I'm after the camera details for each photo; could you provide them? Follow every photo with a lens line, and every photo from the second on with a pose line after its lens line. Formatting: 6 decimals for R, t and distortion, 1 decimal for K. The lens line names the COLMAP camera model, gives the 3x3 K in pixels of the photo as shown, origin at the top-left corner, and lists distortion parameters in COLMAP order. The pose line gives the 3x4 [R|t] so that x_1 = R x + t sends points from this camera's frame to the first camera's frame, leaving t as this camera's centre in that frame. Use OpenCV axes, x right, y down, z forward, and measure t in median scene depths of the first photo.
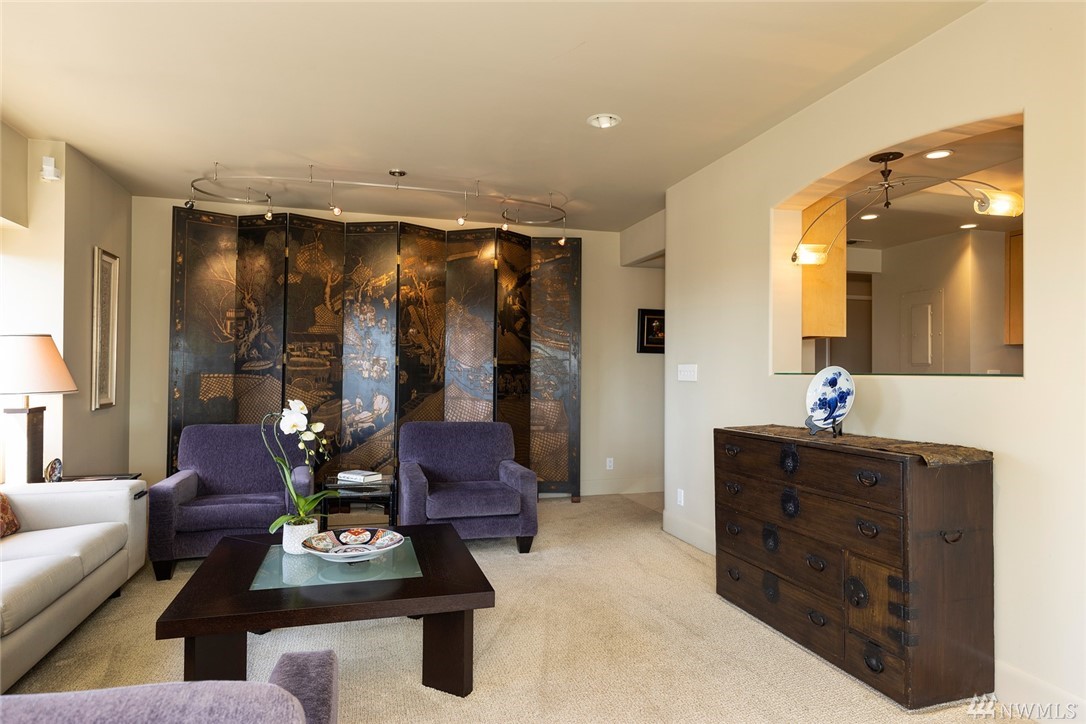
lens RADIAL K [[643.0, 0, 547.7], [0, 643.0, 365.8], [0, 0, 1]] dist [-0.004755, -0.000767]
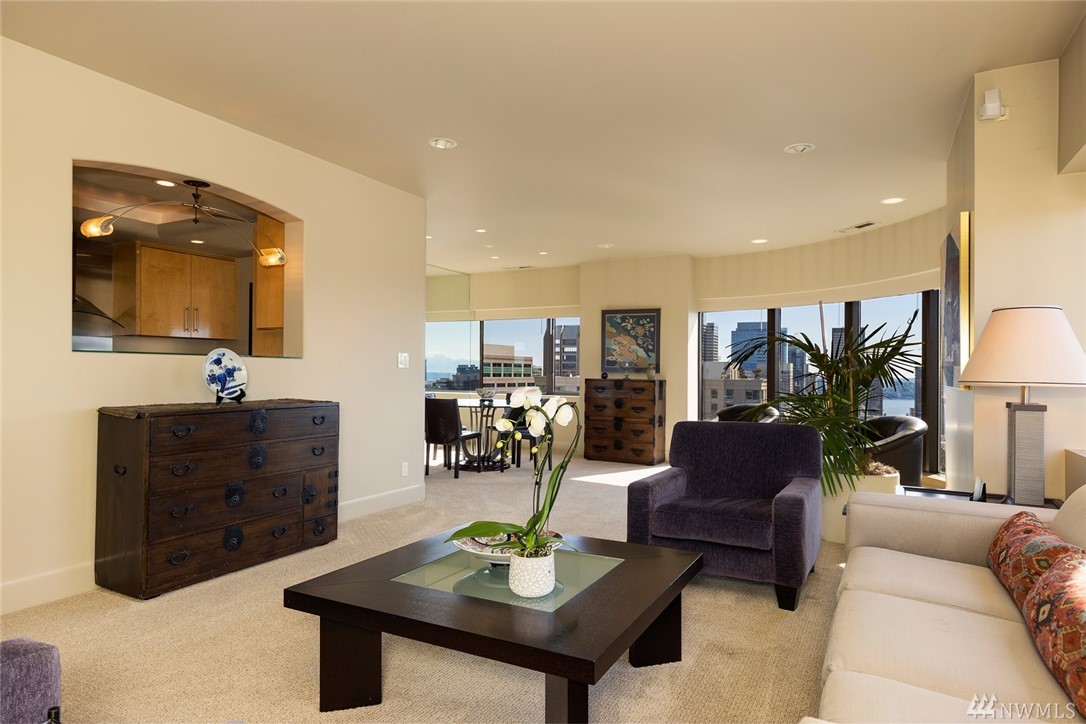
lens RADIAL K [[643.0, 0, 547.7], [0, 643.0, 365.8], [0, 0, 1]] dist [-0.004755, -0.000767]
pose [[-0.718881, 0.000917, 0.695132, -0.876407], [-0.013592, 0.999789, -0.015375, 0.045080], [-0.695000, -0.020501, -0.718717, 1.458692]]
